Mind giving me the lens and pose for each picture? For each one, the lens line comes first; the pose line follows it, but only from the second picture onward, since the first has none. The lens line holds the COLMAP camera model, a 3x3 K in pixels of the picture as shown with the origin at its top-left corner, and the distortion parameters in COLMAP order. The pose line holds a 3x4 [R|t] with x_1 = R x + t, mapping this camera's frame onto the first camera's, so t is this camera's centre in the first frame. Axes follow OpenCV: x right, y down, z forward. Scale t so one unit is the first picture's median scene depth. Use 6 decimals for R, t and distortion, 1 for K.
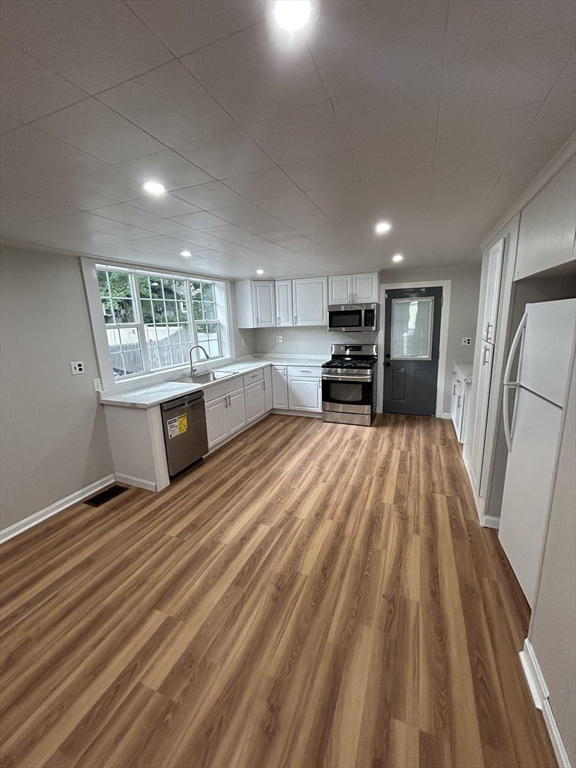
lens RADIAL K [[309.4, 0, 288.0], [0, 309.4, 384.0], [0, 0, 1]] dist [-0.001375, 0.000306]
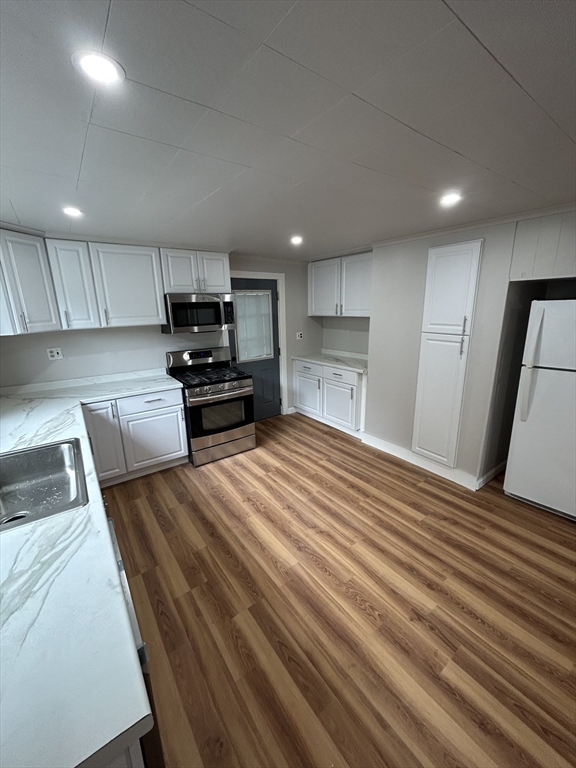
lens RADIAL K [[309.4, 0, 288.0], [0, 309.4, 384.0], [0, 0, 1]] dist [-0.001375, 0.000306]
pose [[0.514508, -0.190326, 0.836097, -0.344083], [0.179109, 0.977402, 0.112274, -0.104521], [-0.838571, 0.091987, 0.536970, 0.498095]]
